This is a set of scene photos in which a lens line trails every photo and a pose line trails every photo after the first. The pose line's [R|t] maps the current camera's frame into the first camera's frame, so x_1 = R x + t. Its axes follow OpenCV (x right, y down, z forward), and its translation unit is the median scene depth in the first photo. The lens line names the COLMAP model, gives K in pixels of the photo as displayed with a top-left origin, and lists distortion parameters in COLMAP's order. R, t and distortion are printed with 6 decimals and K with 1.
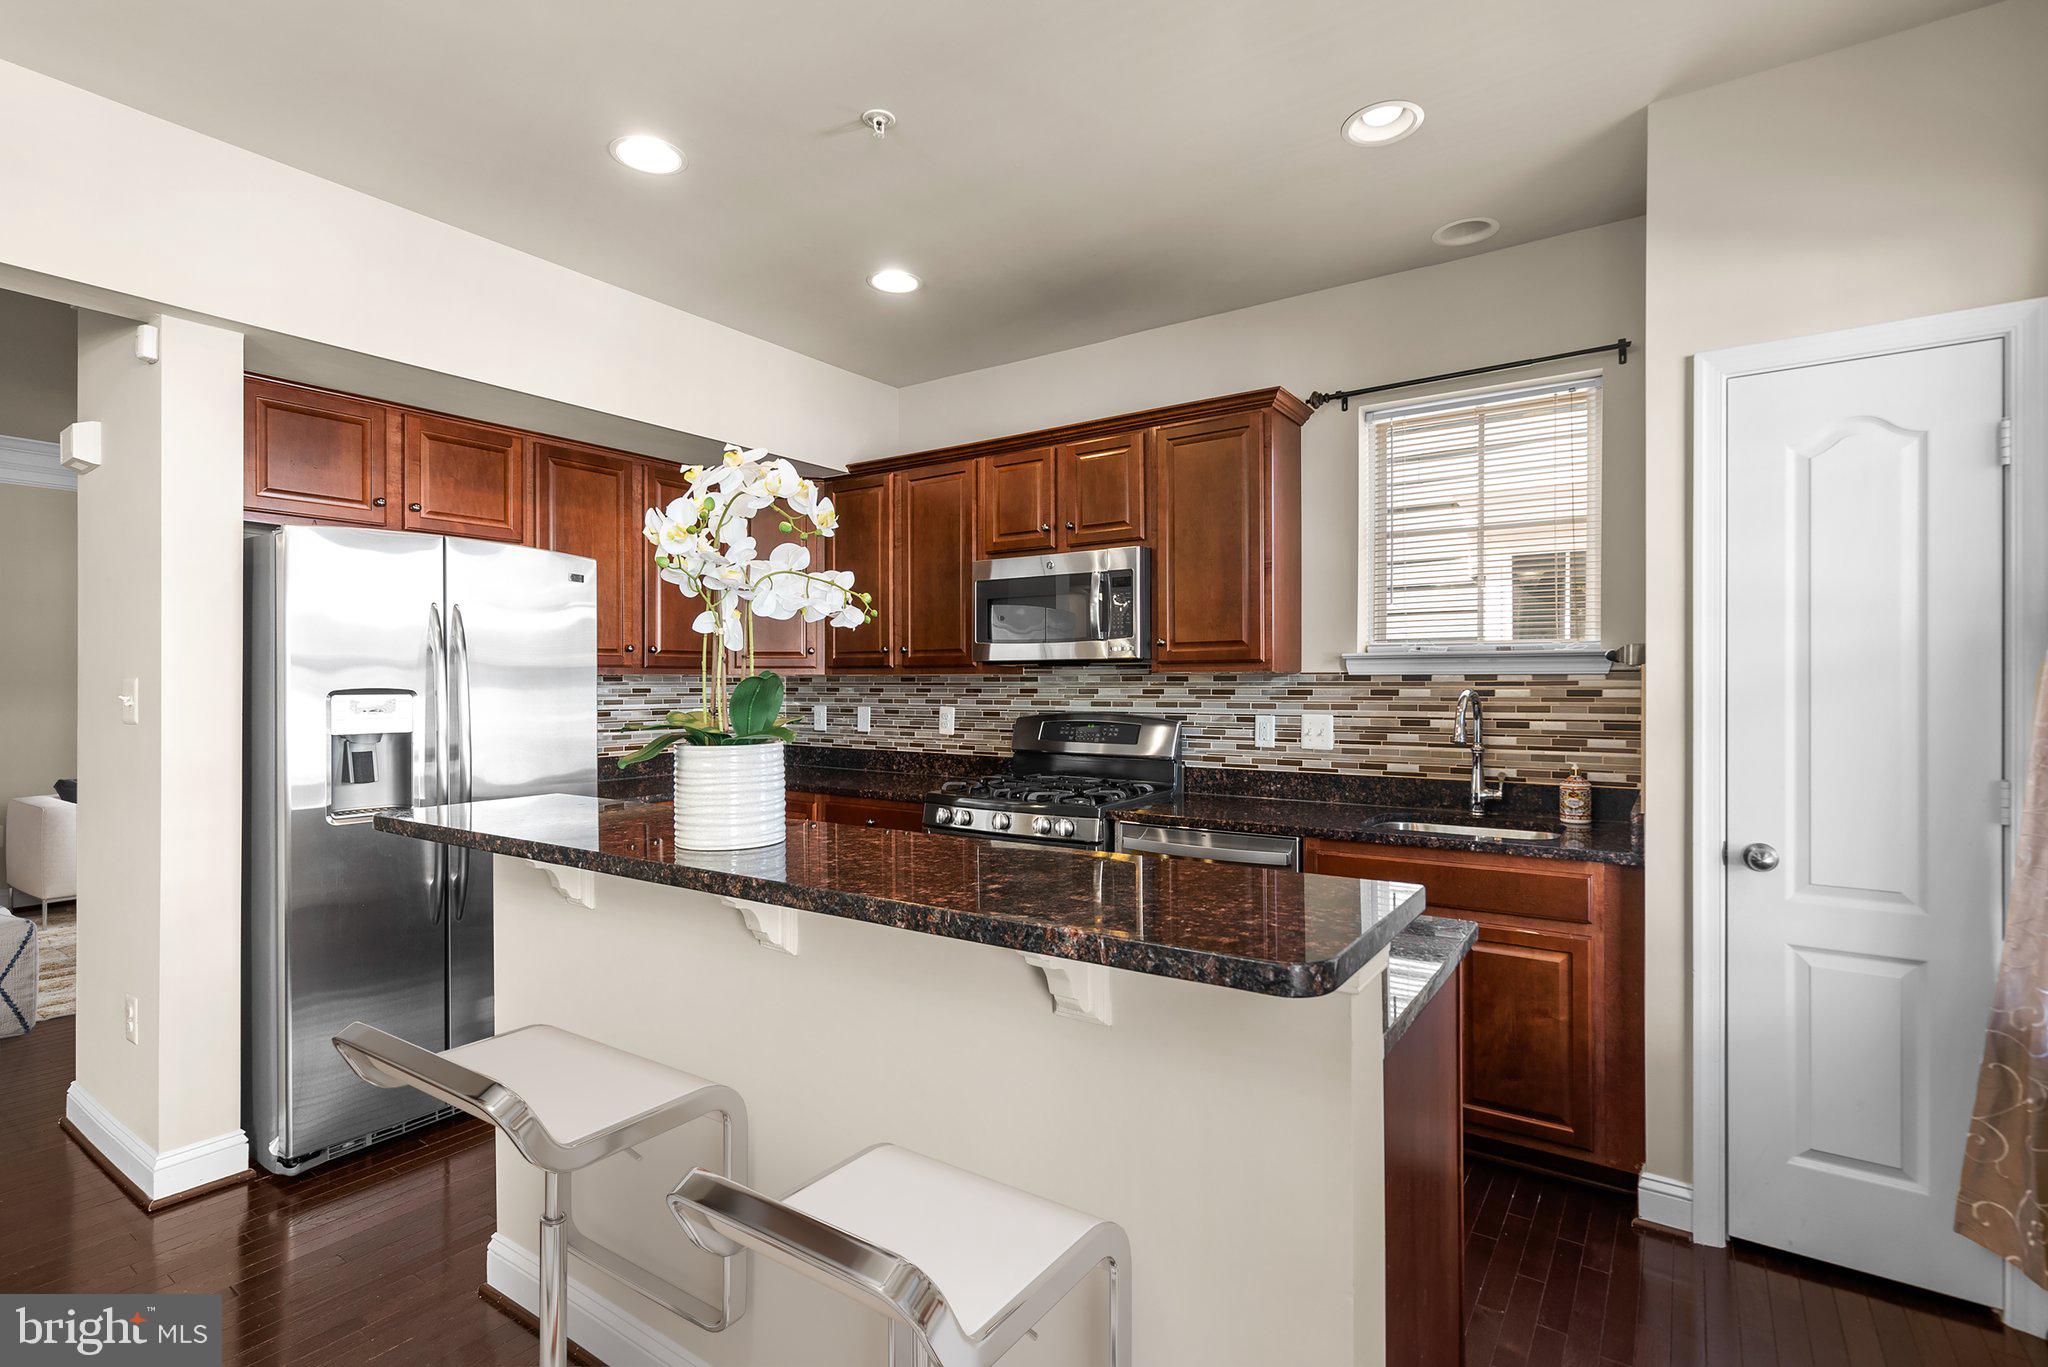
lens RADIAL K [[968.3, 0, 1017.5], [0, 968.3, 685.4], [0, 0, 1]] dist [-0.004544, 0.004740]
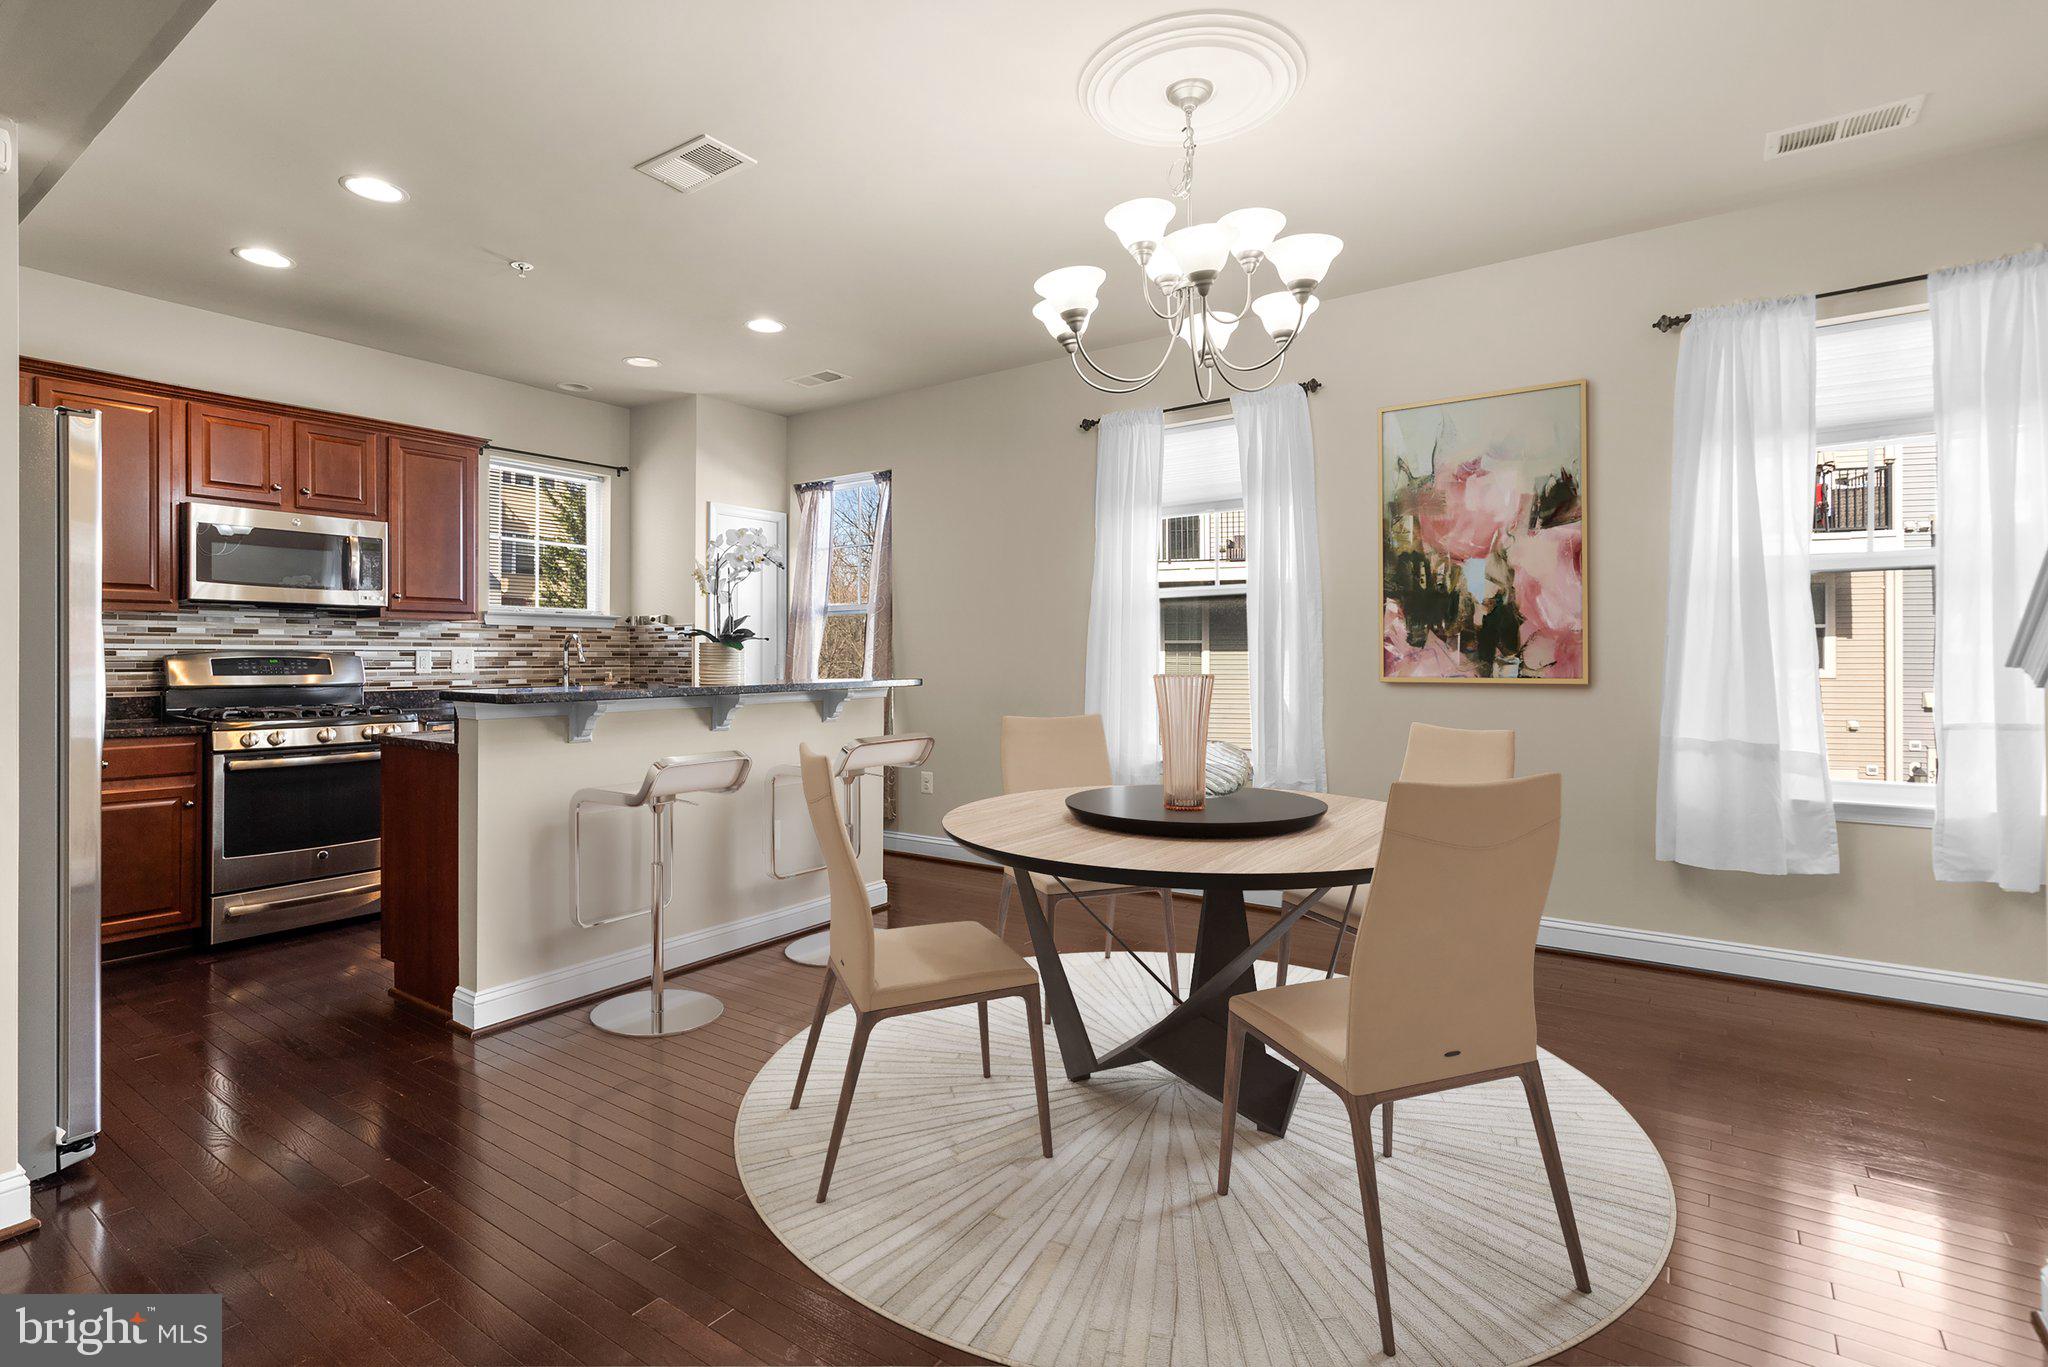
lens RADIAL K [[968.3, 0, 1026.0], [0, 968.3, 658.3], [0, 0, 1]] dist [-0.004544, 0.004740]
pose [[-0.002452, -0.001187, 0.999996, -1.283153], [0.000904, 0.999999, 0.001189, 0.045006], [-0.999997, 0.000907, -0.002450, 0.128058]]
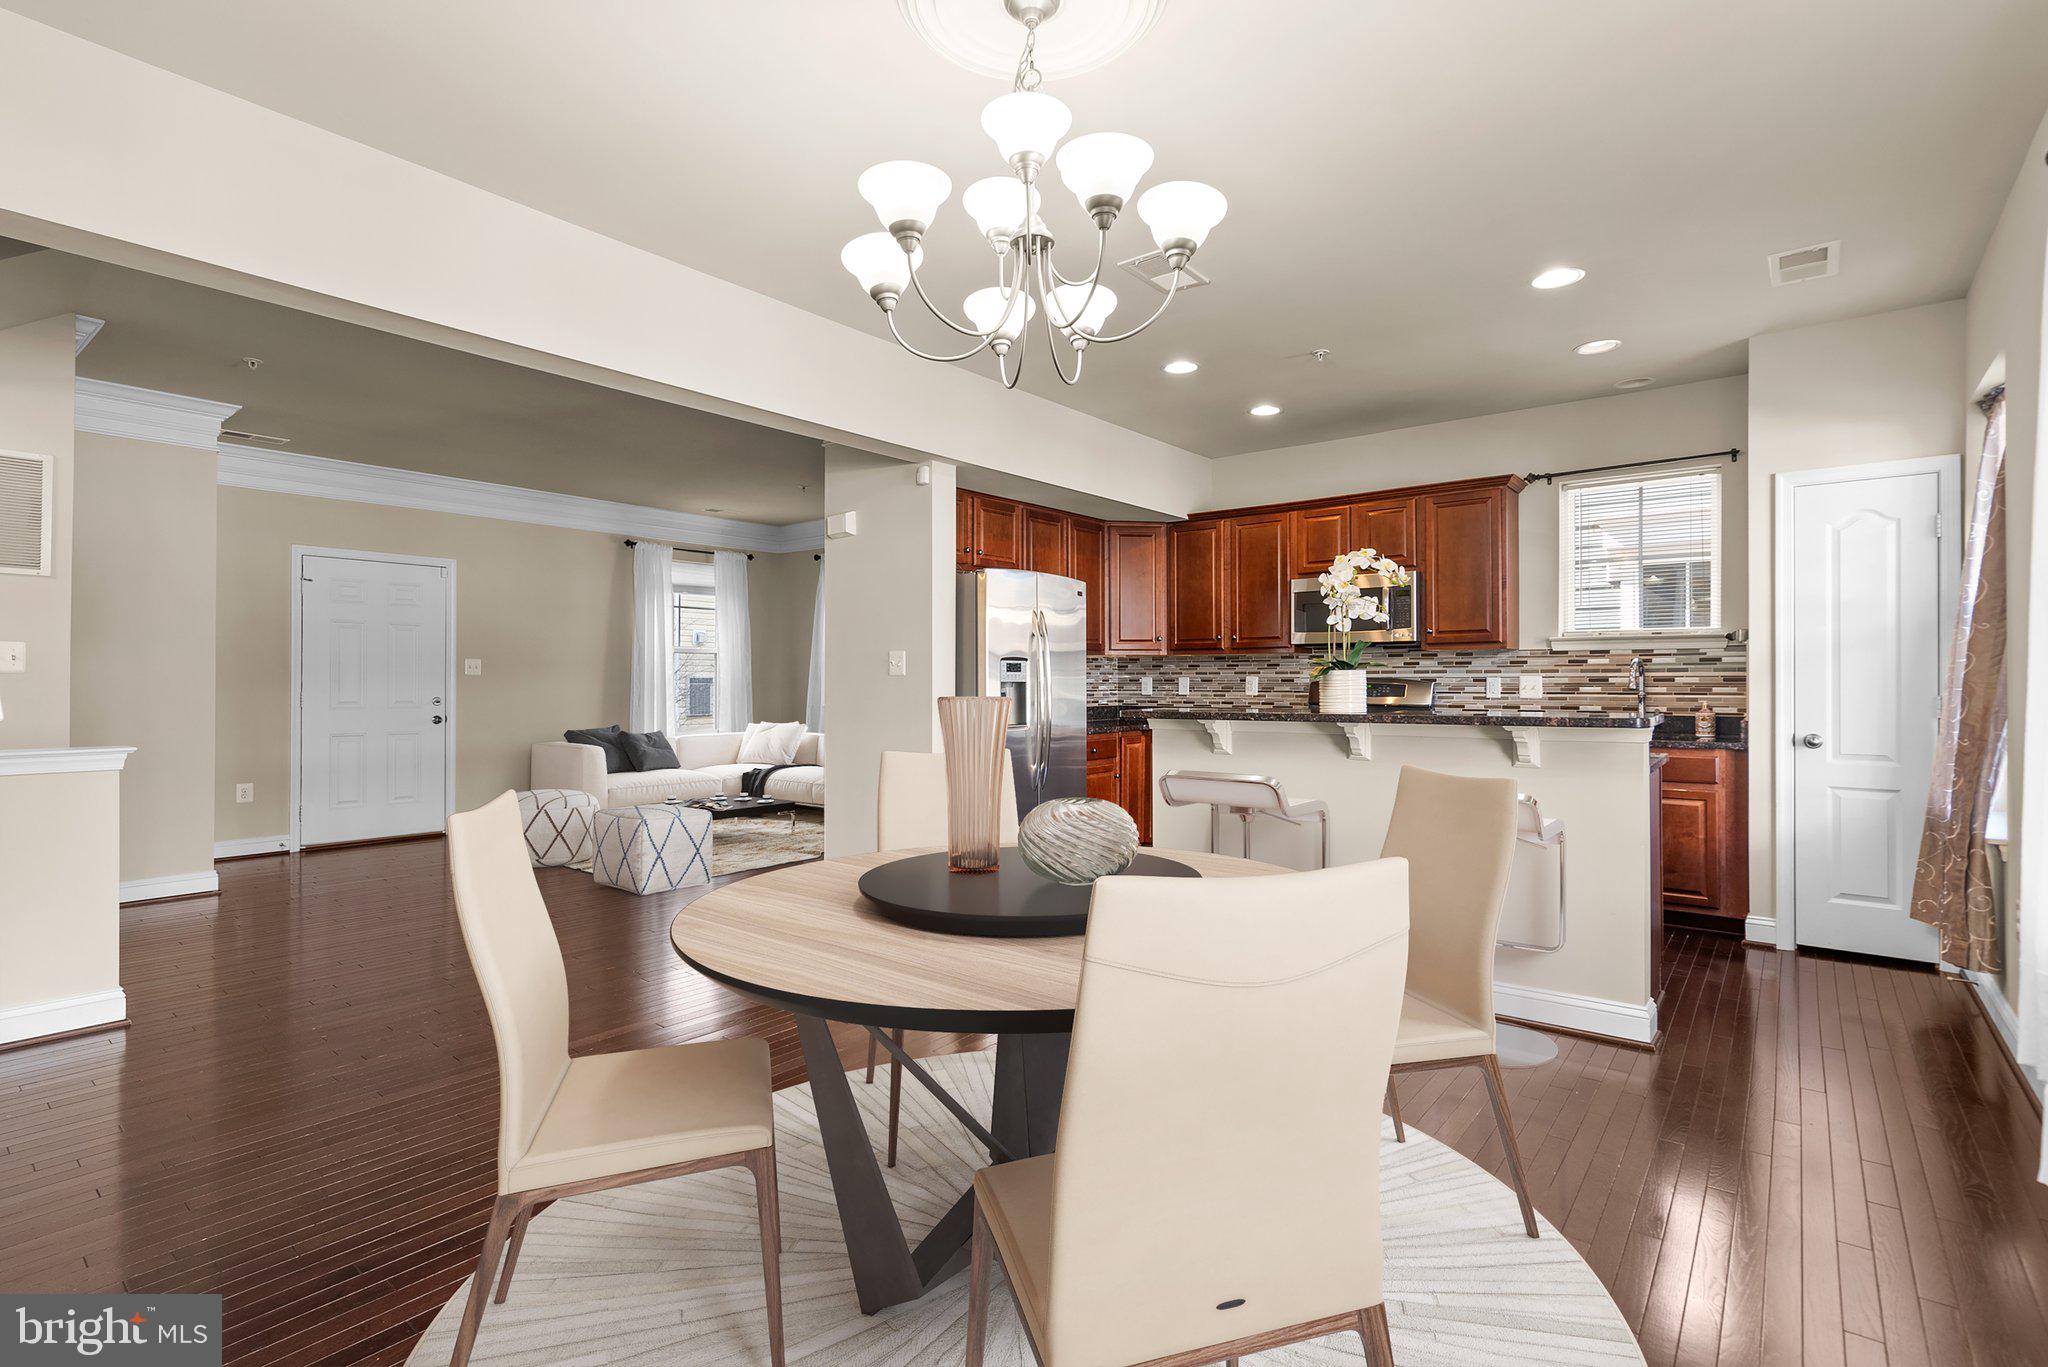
lens RADIAL K [[968.3, 0, 1017.7], [0, 968.3, 679.1], [0, 0, 1]] dist [-0.004544, 0.004740]
pose [[0.997353, -0.000337, -0.072711, -0.436912], [0.000081, 0.999994, -0.003526, 0.042847], [0.072712, 0.003511, 0.997347, -0.676913]]
